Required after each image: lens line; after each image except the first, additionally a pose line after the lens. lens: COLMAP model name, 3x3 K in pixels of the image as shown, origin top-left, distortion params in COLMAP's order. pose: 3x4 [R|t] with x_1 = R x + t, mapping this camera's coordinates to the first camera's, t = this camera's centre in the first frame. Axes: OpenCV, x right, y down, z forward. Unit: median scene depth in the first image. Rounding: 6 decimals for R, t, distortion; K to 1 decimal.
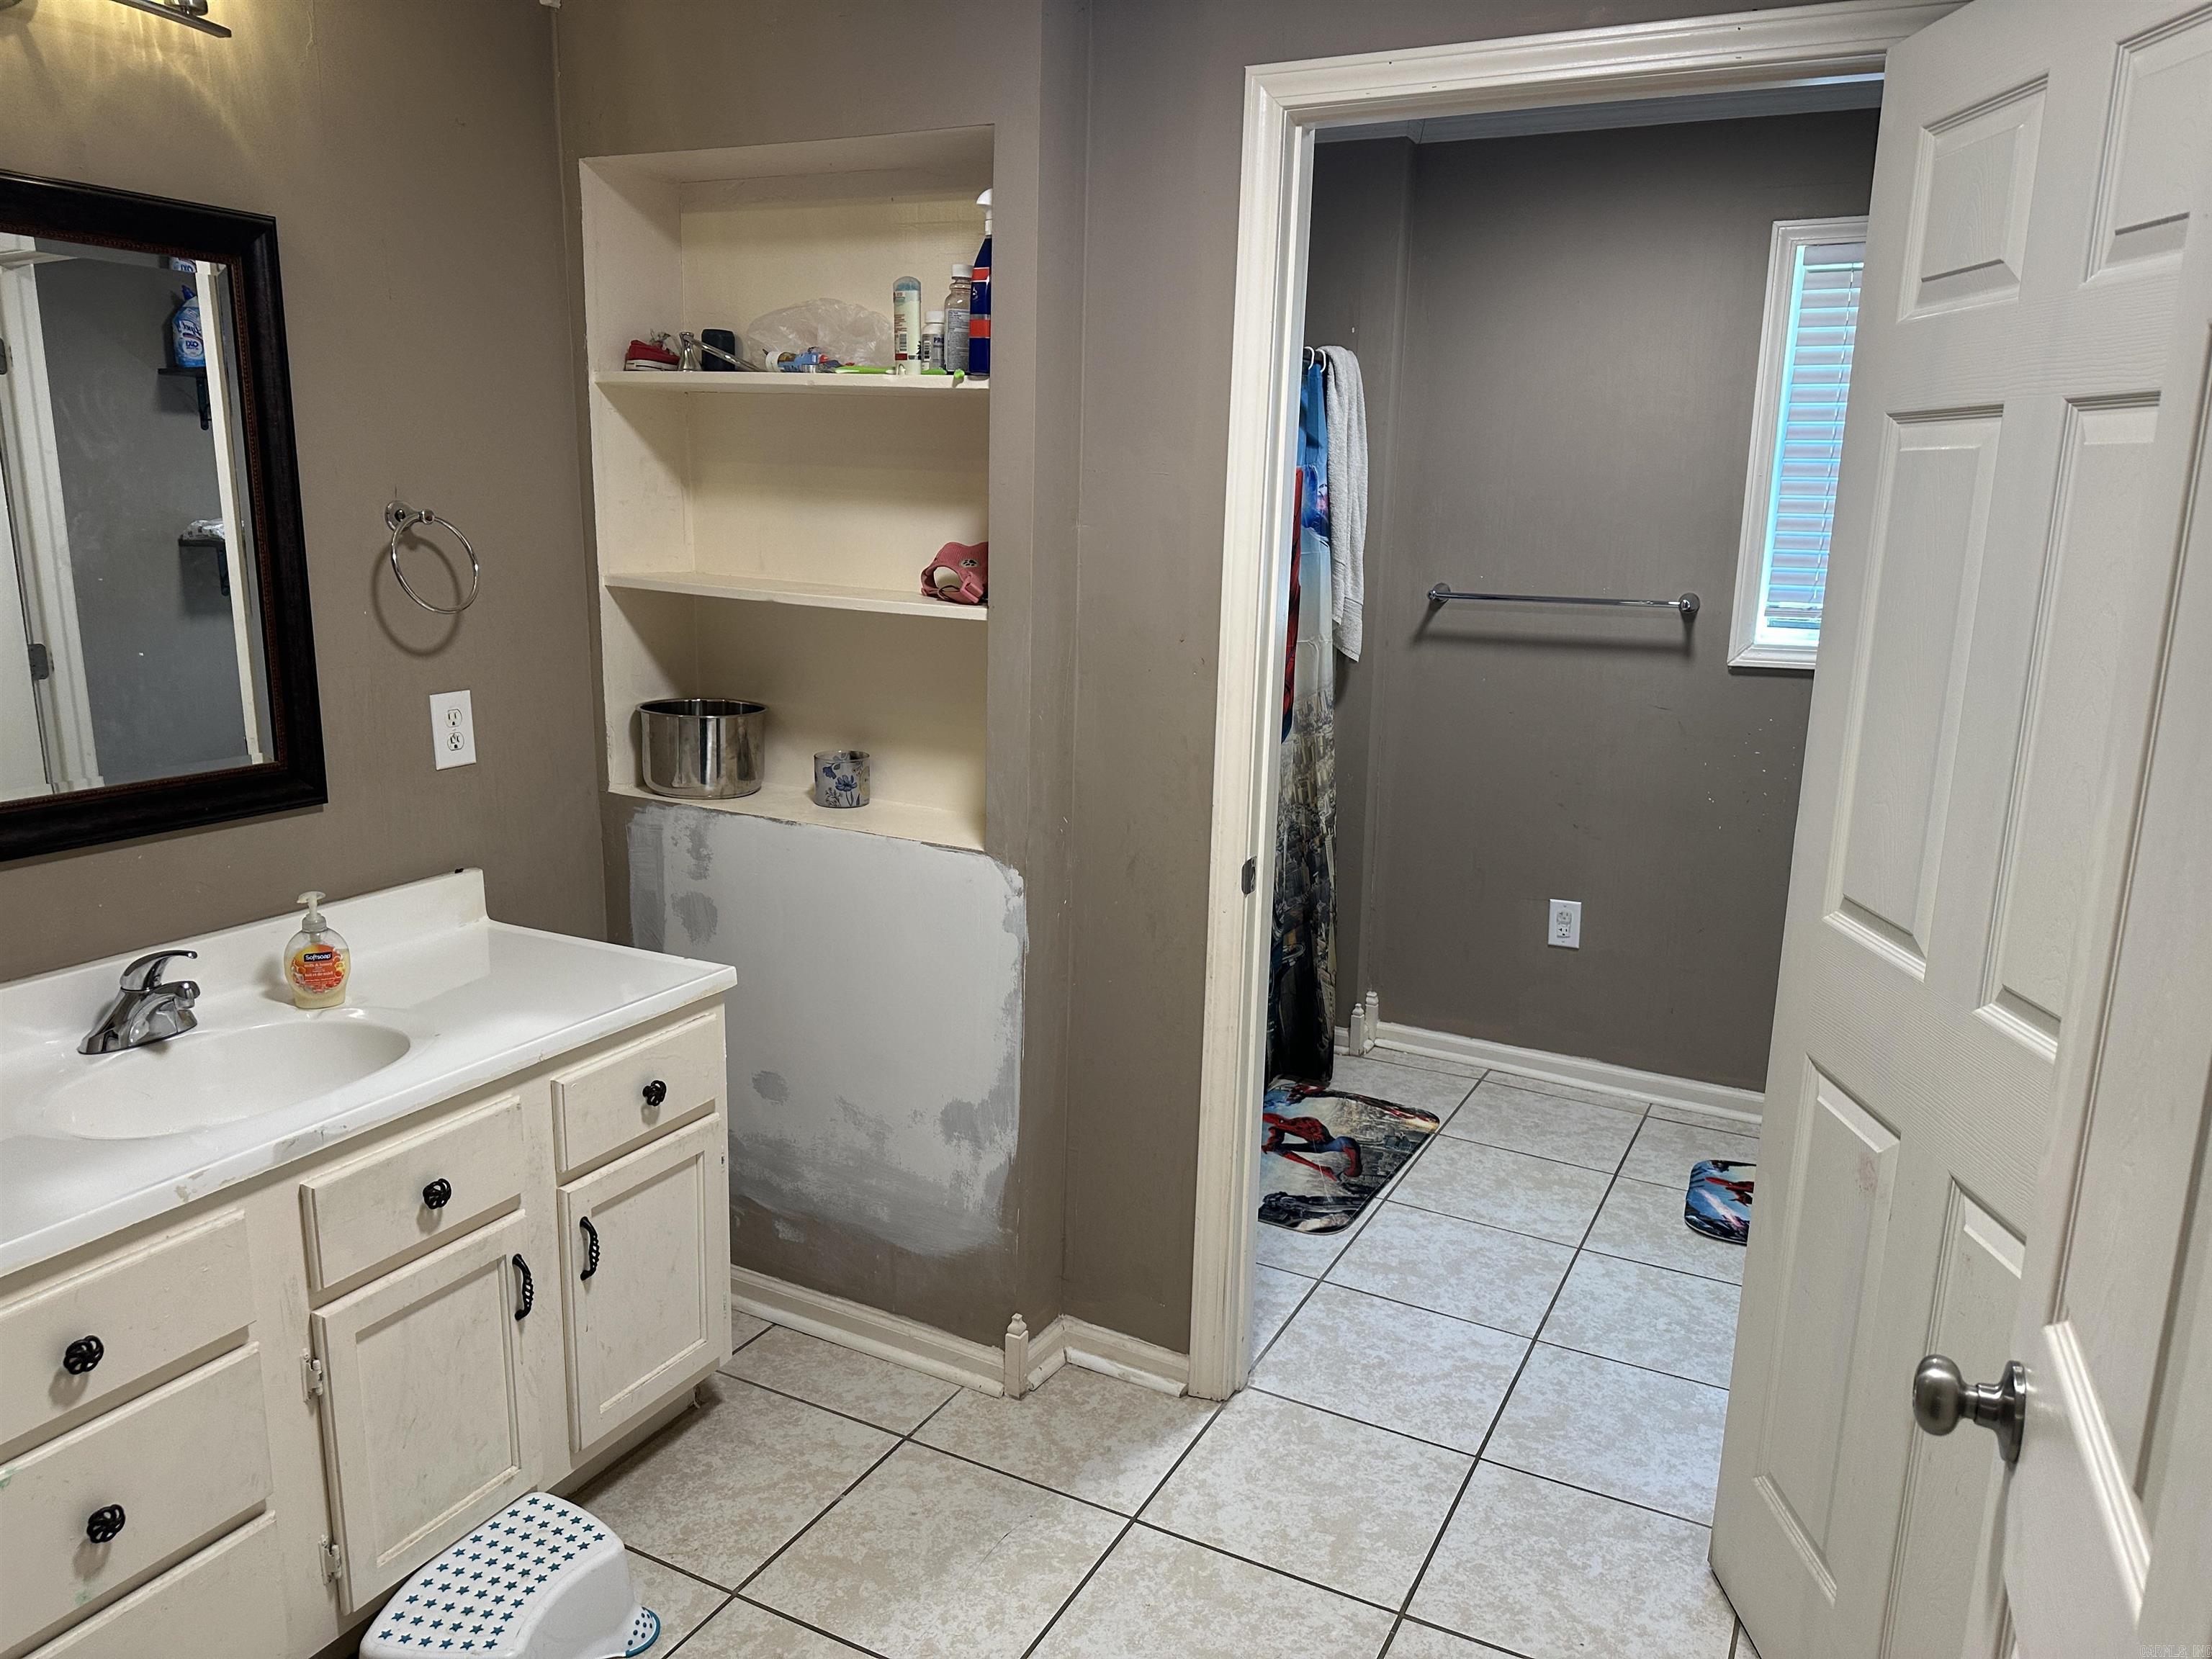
lens RADIAL K [[1542.3, 0, 1111.9], [0, 1542.3, 835.8], [0, 0, 1]] dist [0.173767, -0.359643]
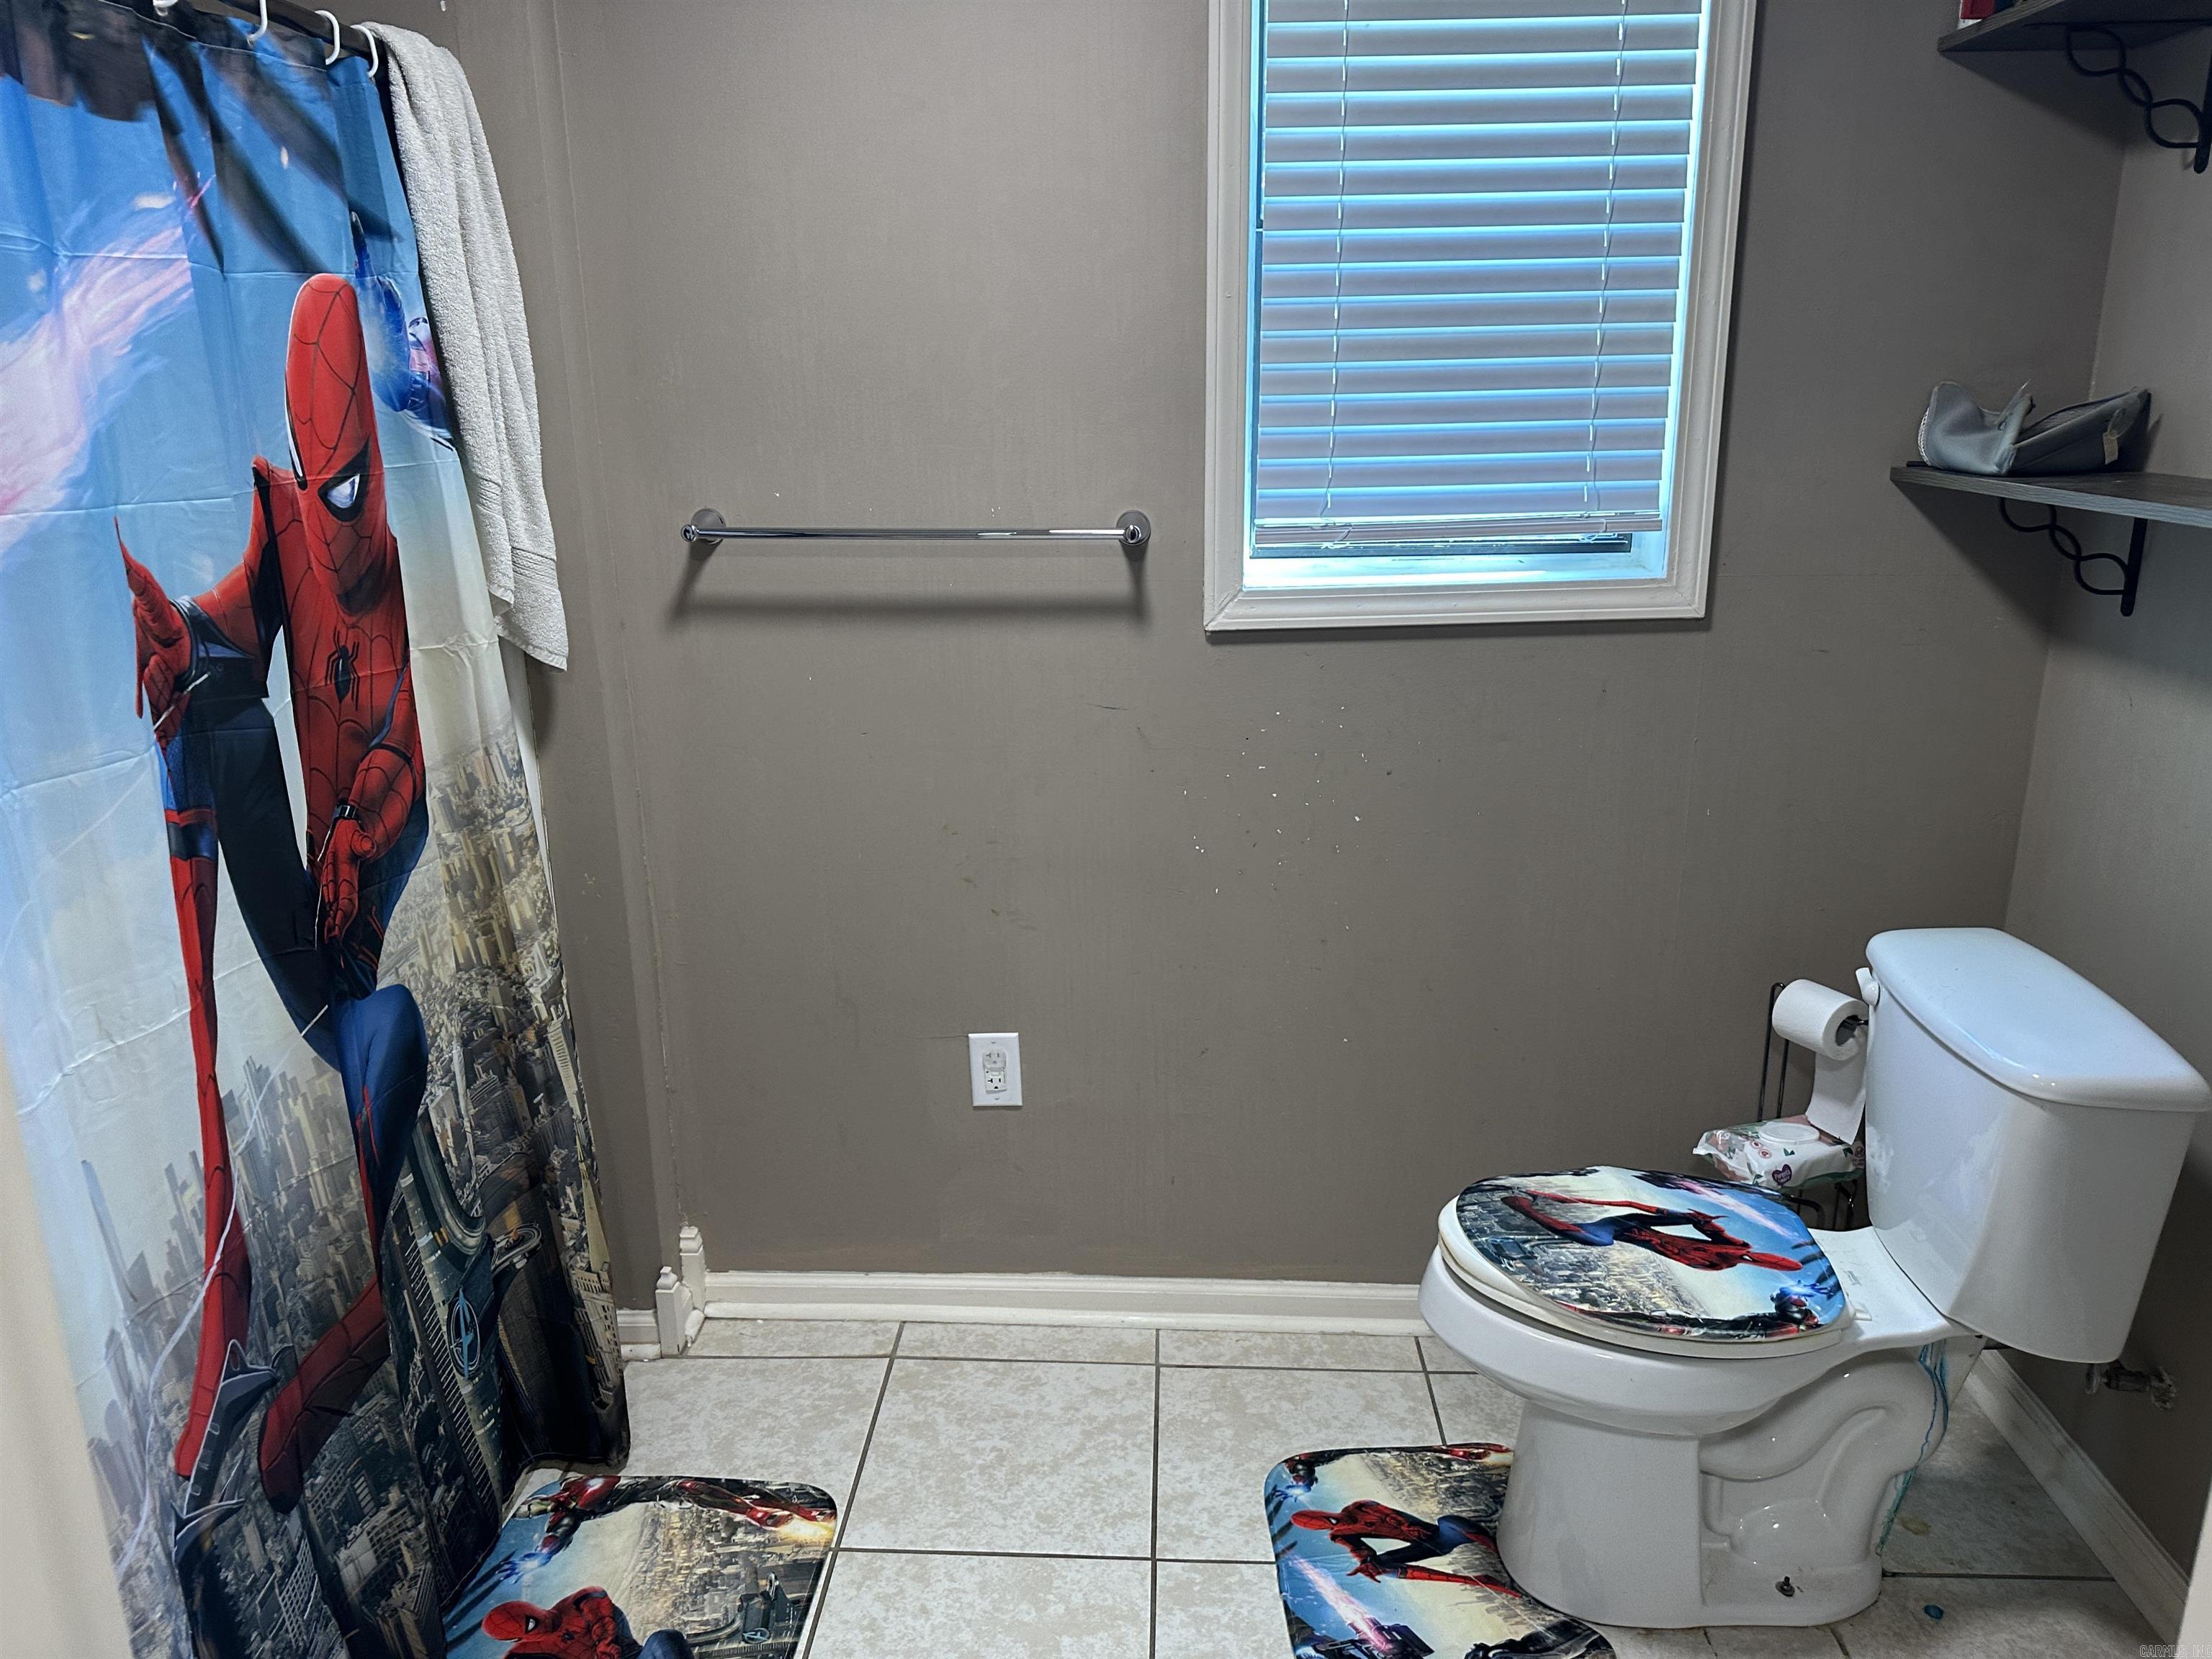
lens RADIAL K [[1542.3, 0, 1111.9], [0, 1542.3, 835.8], [0, 0, 1]] dist [0.173767, -0.359643]
pose [[0.904622, -0.145520, 0.400603, 0.108272], [0.118740, 0.988744, 0.091030, -0.085499], [-0.409340, -0.034780, 0.911719, 0.456423]]
